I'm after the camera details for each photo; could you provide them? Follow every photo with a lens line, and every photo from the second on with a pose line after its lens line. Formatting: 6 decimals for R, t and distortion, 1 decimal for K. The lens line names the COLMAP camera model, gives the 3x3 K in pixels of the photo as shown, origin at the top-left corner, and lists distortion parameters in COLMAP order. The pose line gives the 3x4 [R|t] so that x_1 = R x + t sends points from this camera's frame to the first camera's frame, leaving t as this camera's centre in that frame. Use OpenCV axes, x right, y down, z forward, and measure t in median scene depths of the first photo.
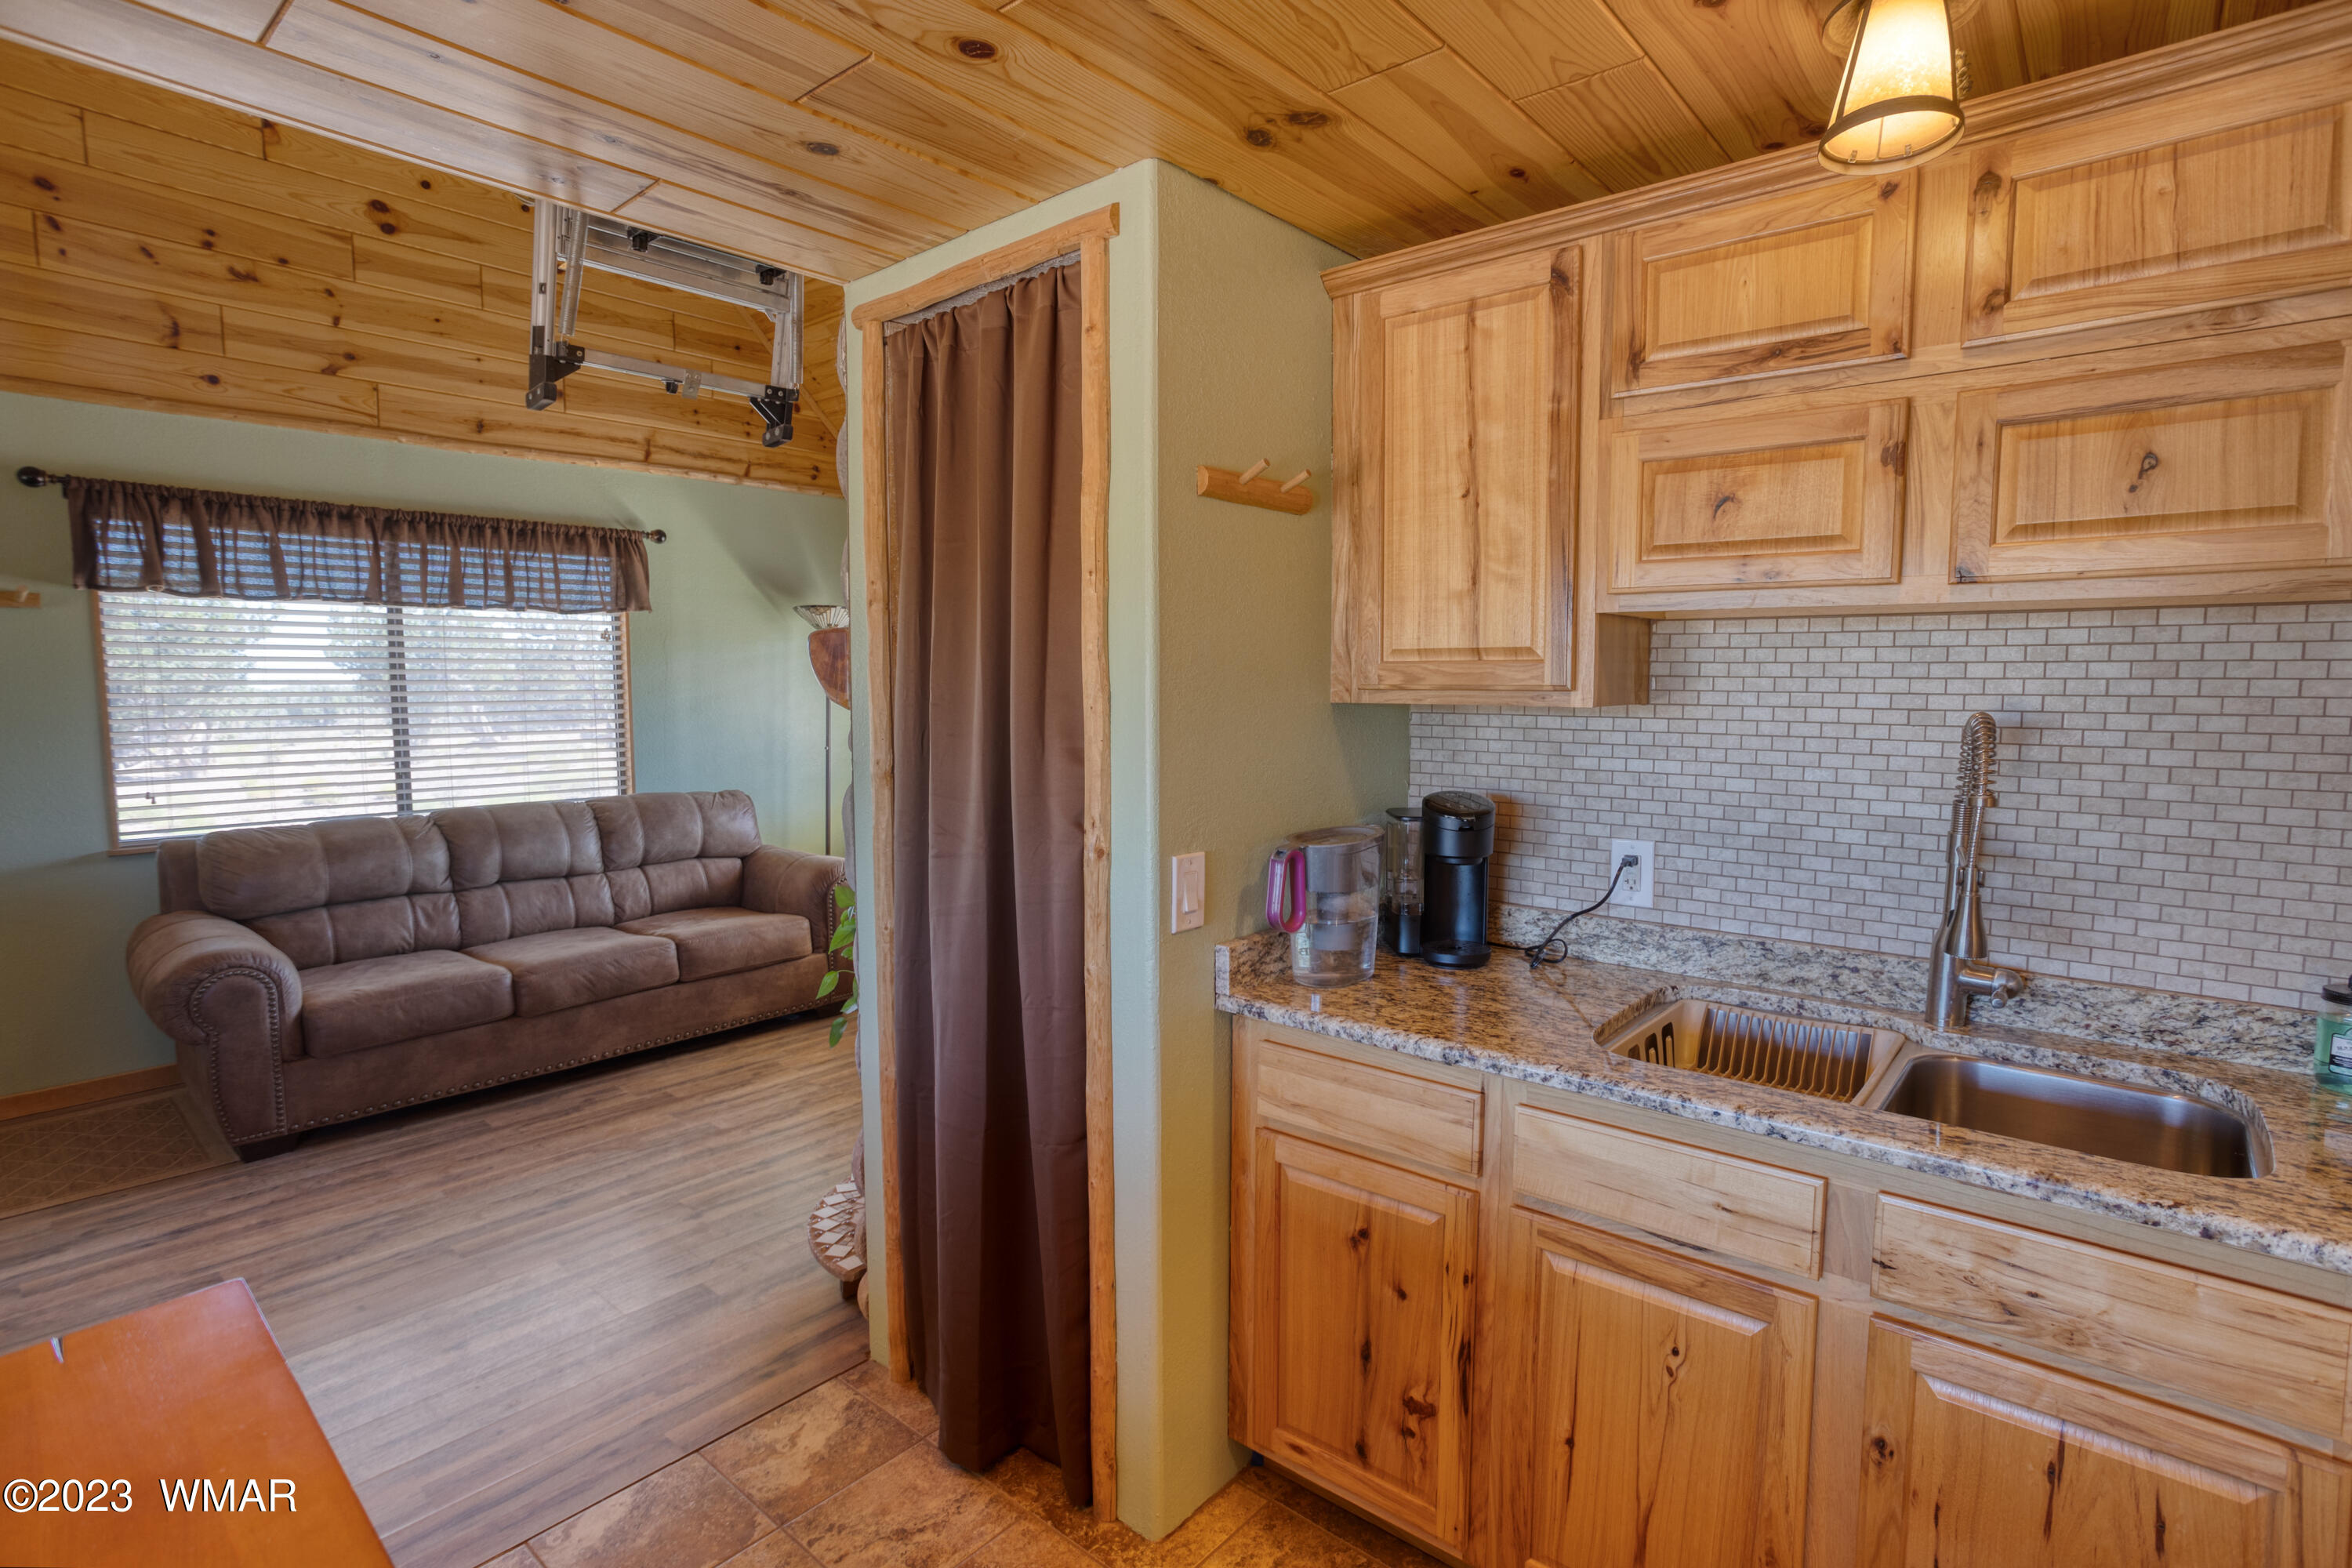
lens RADIAL K [[1175.6, 0, 1176.0], [0, 1175.6, 784.0], [0, 0, 1]] dist [-0.001423, 0.016776]
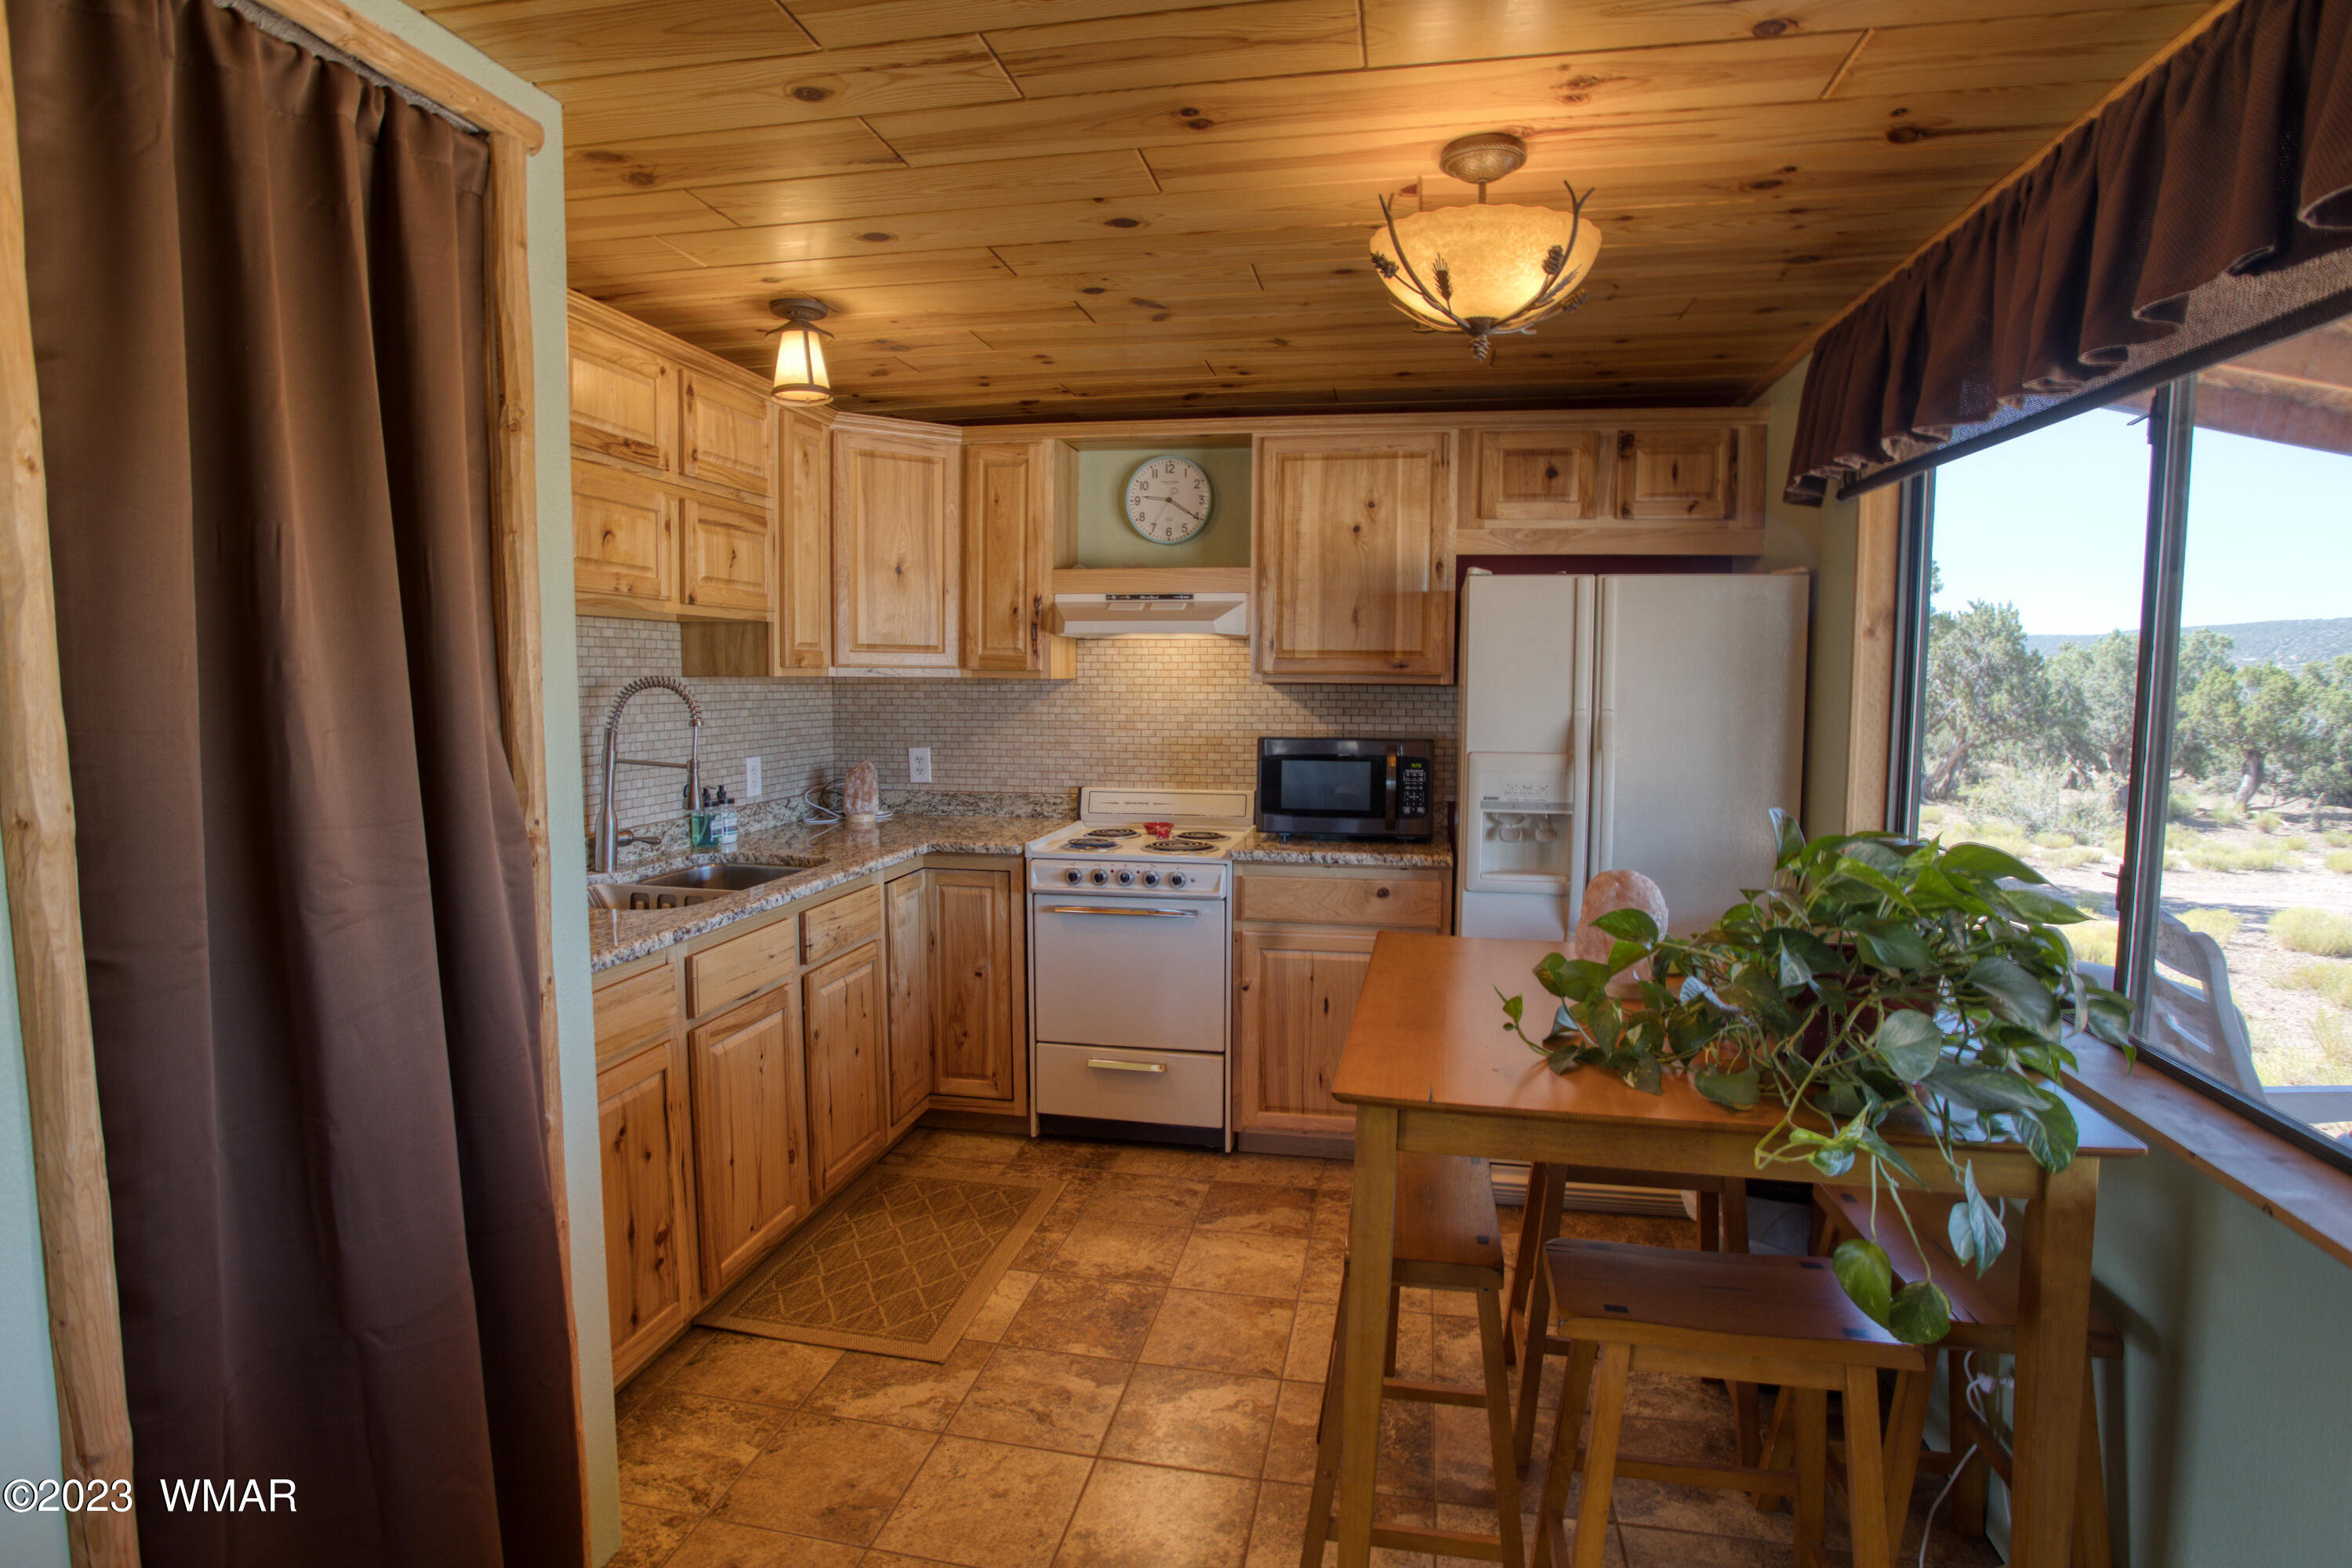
lens RADIAL K [[1179.1, 0, 1176.0], [0, 1179.1, 784.0], [0, 0, 1]] dist [-0.015027, 0.001056]
pose [[-0.483909, -0.078034, 0.871632, -1.209115], [0.082052, 0.987583, 0.133968, -0.070741], [-0.871263, 0.136348, -0.471497, 1.148199]]
